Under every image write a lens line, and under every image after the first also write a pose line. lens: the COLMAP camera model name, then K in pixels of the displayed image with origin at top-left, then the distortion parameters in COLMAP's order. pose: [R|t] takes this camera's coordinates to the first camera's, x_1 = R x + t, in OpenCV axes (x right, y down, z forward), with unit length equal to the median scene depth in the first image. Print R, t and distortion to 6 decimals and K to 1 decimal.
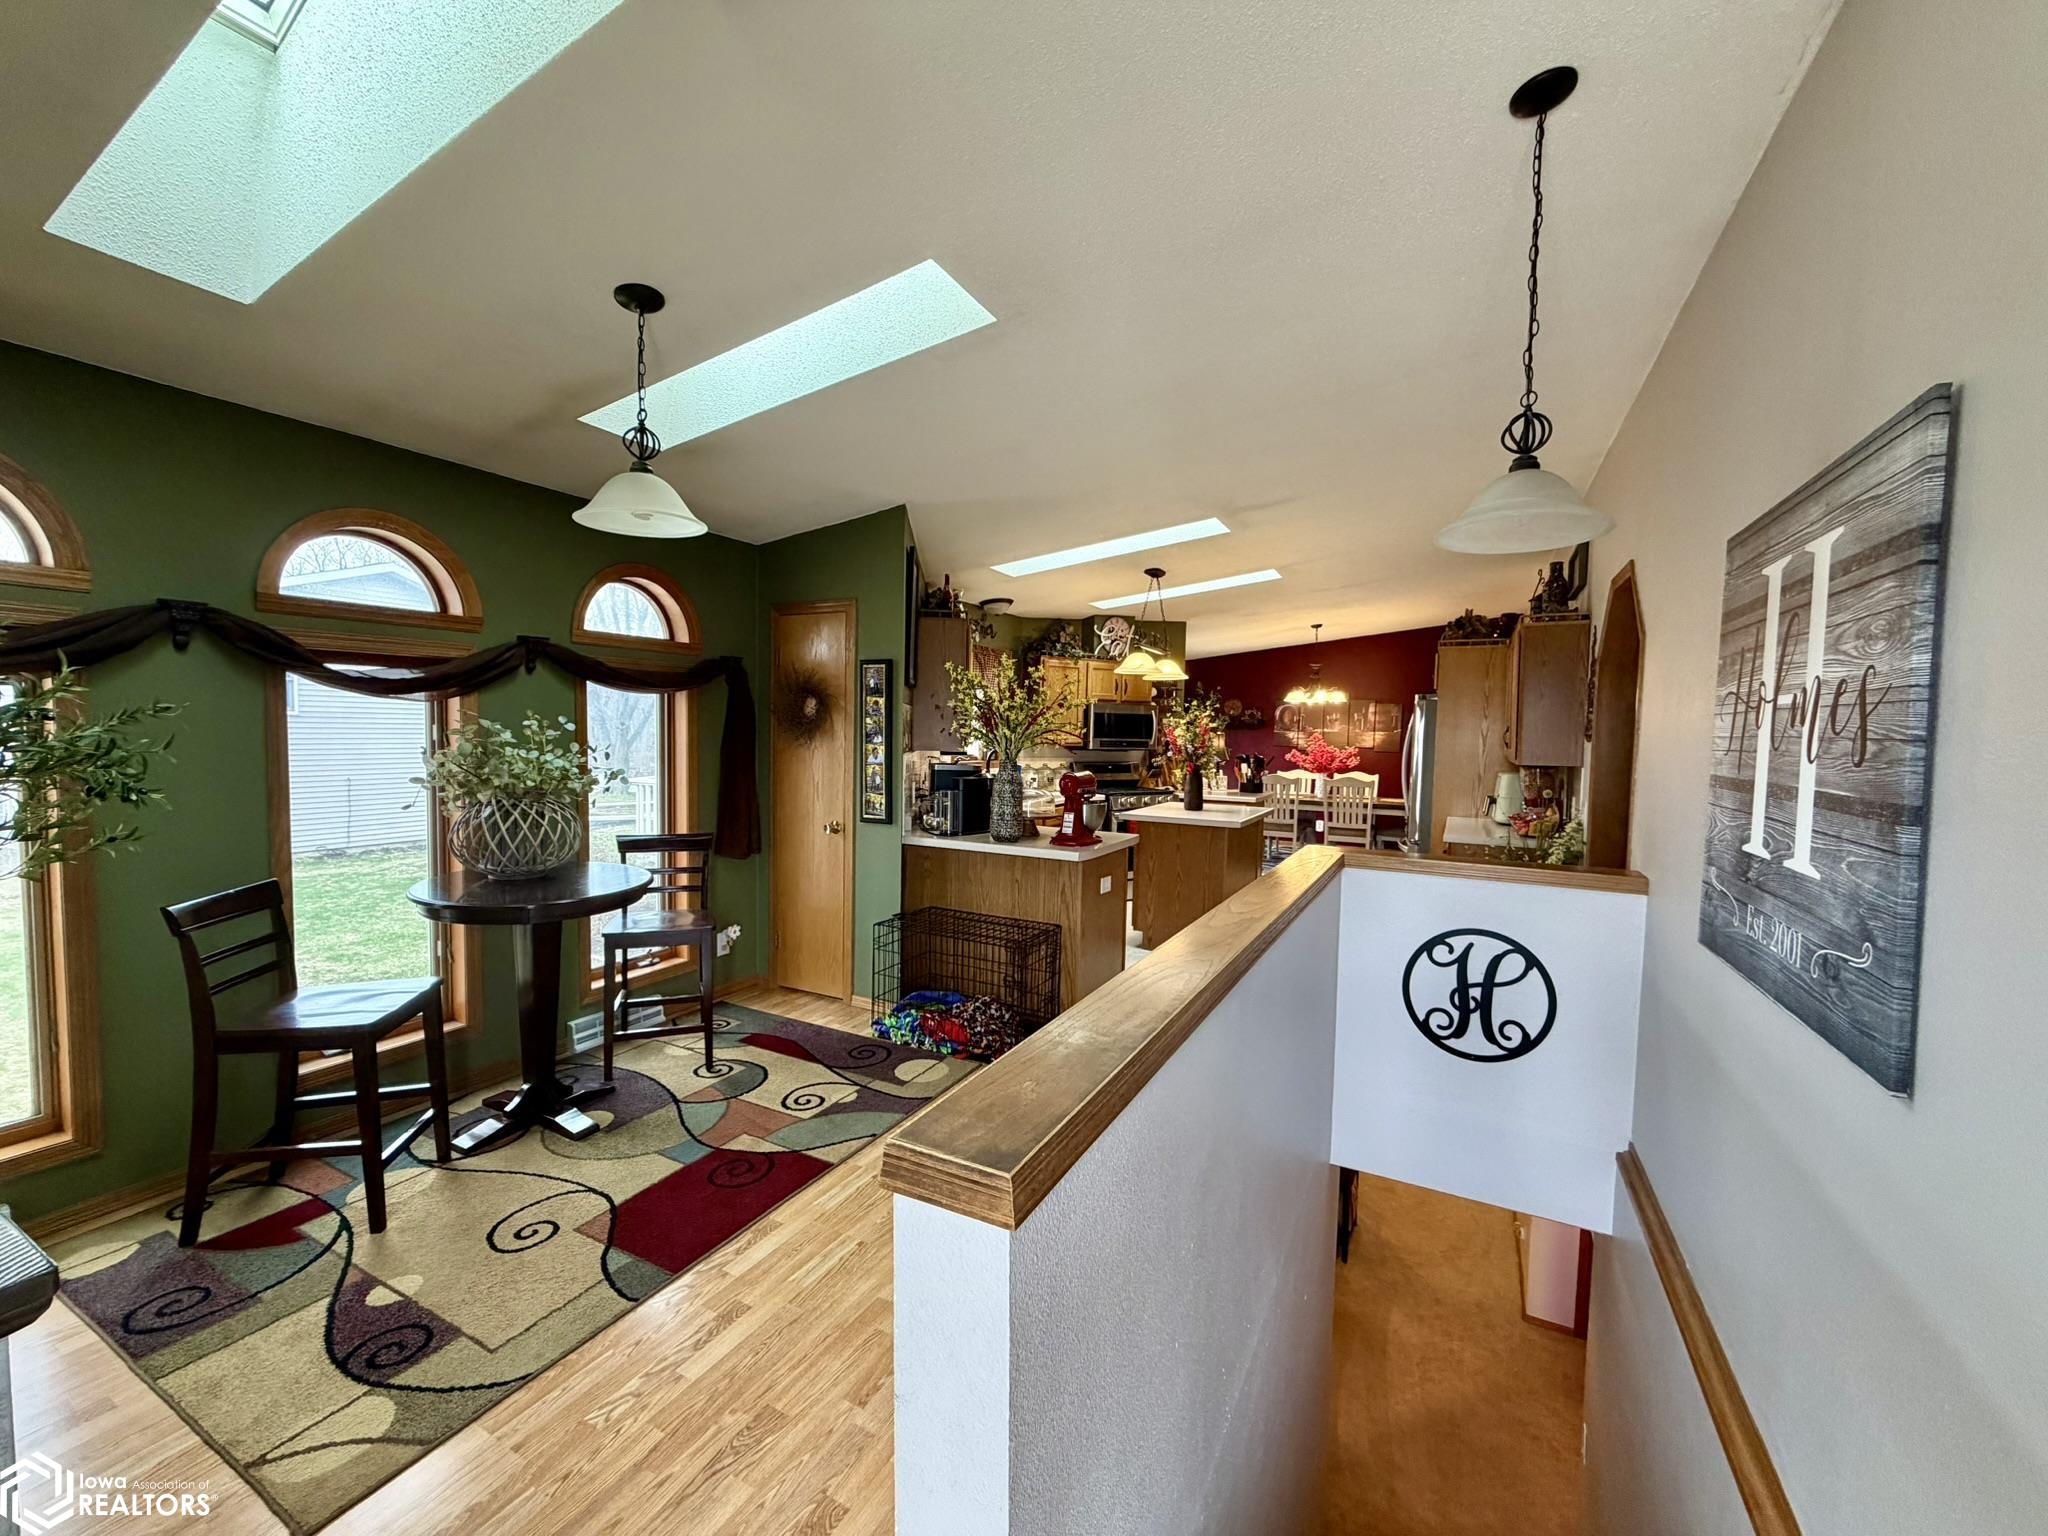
lens RADIAL K [[818.7, 0, 1026.8], [0, 818.7, 776.1], [0, 0, 1]] dist [0.001527, -0.000918]
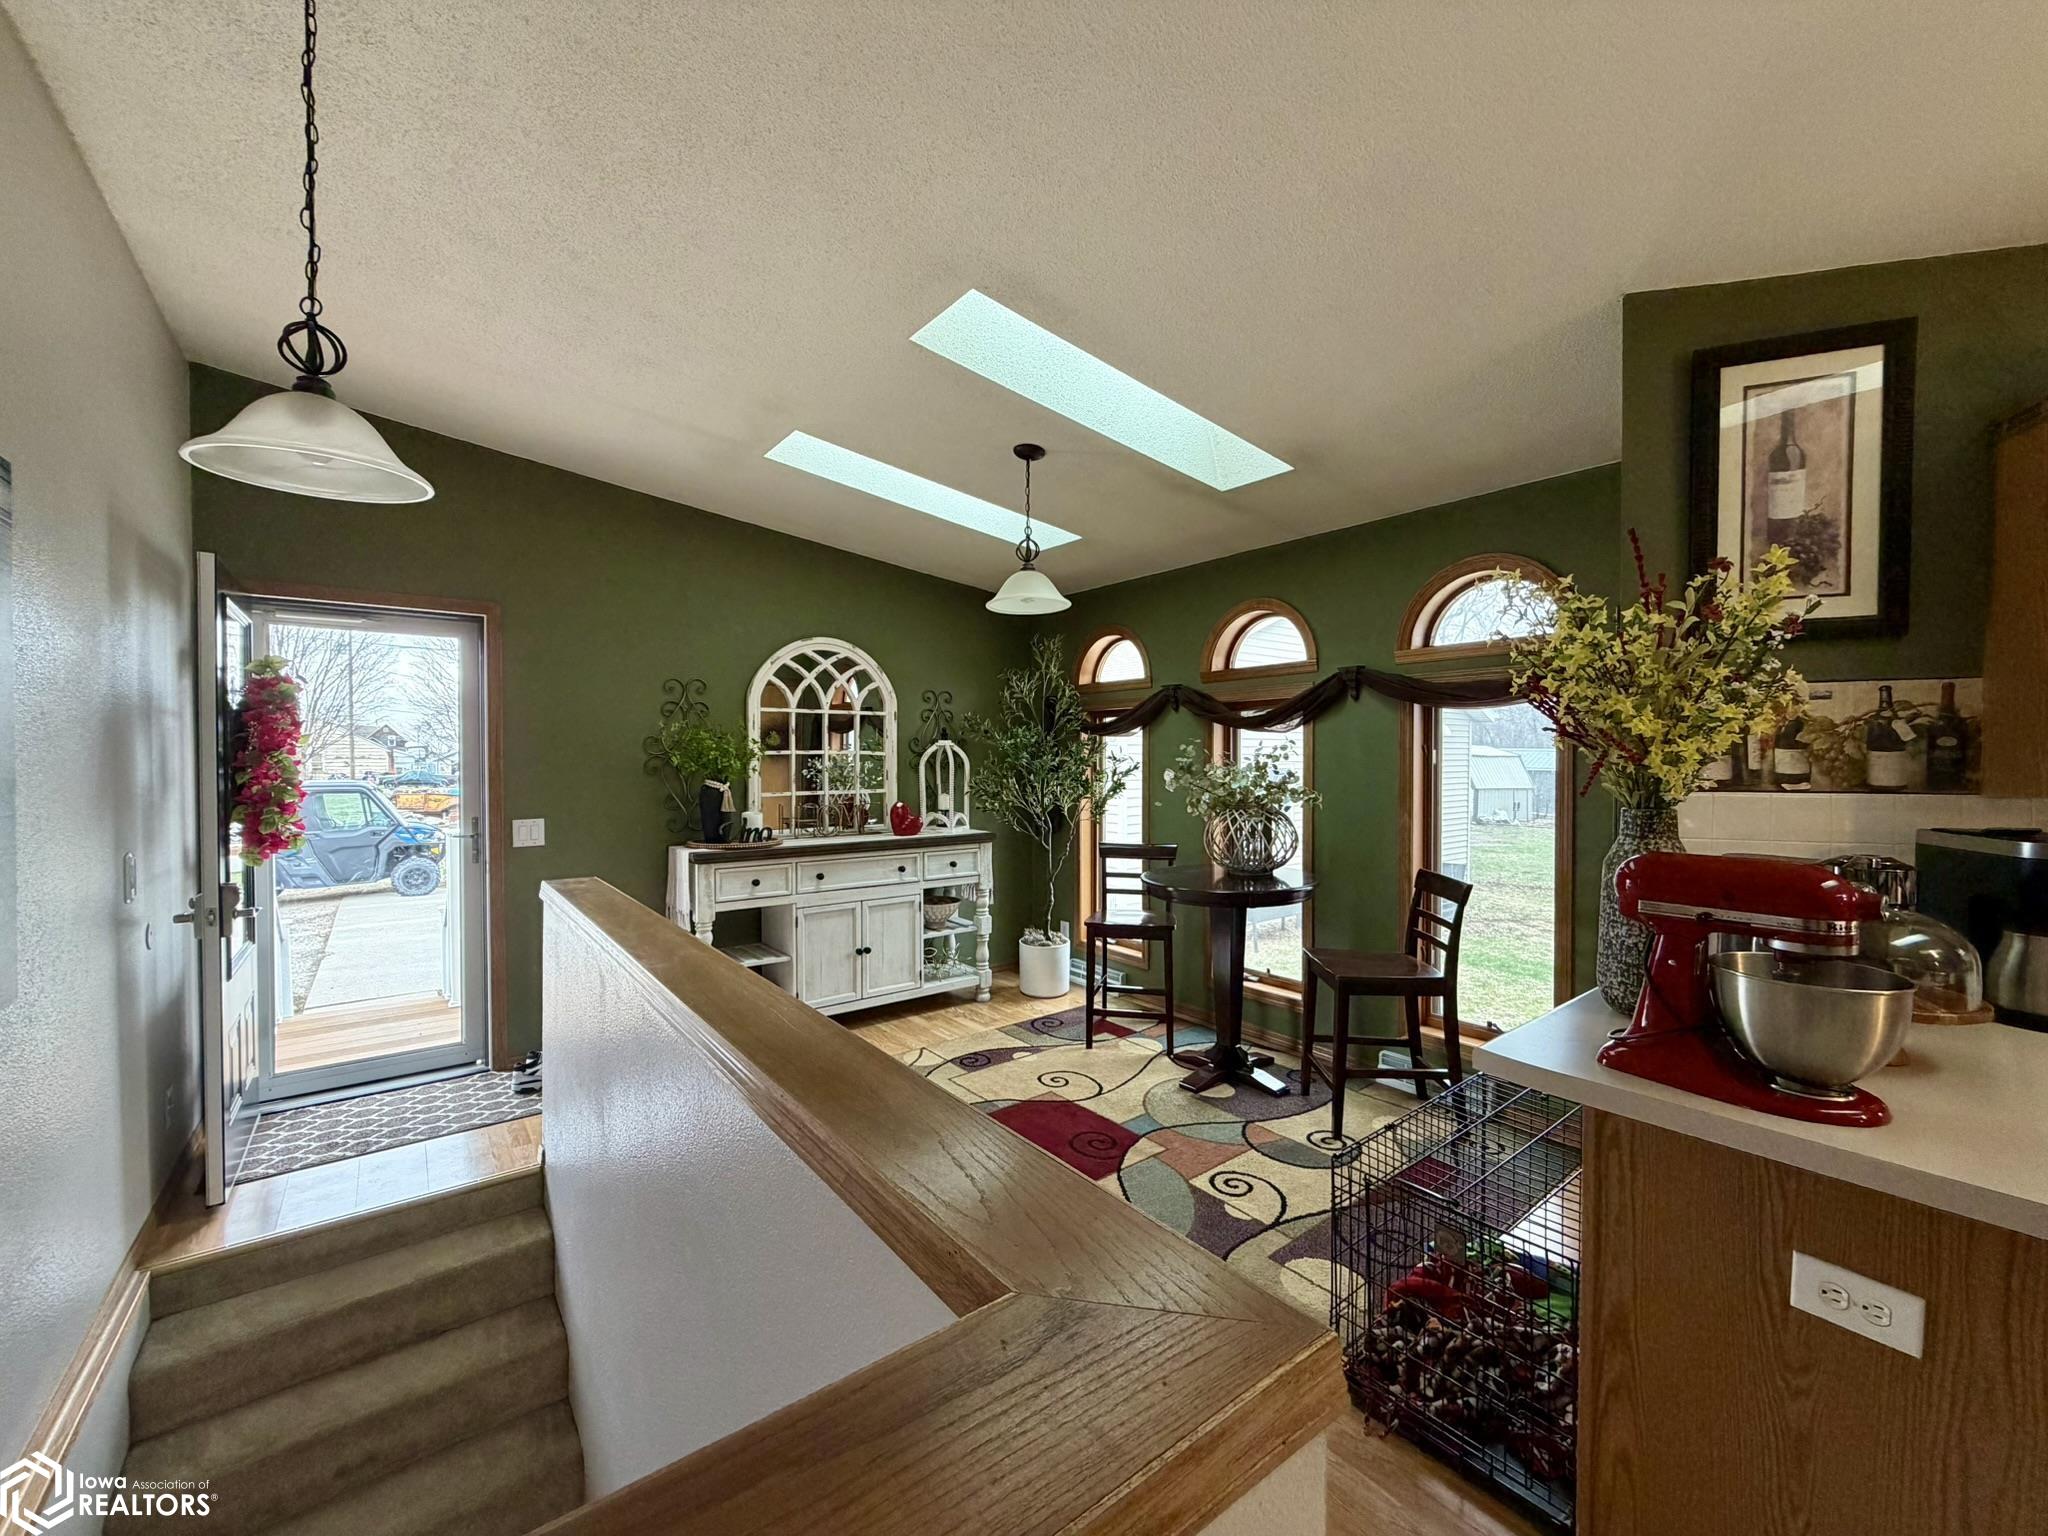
lens RADIAL K [[818.7, 0, 1021.9], [0, 818.7, 769.8], [0, 0, 1]] dist [0.001527, -0.000918]
pose [[-0.421324, -0.004611, -0.906898, 0.606287], [-0.057473, 0.998113, 0.021626, -0.037536], [0.905087, 0.061234, -0.420794, 1.160536]]
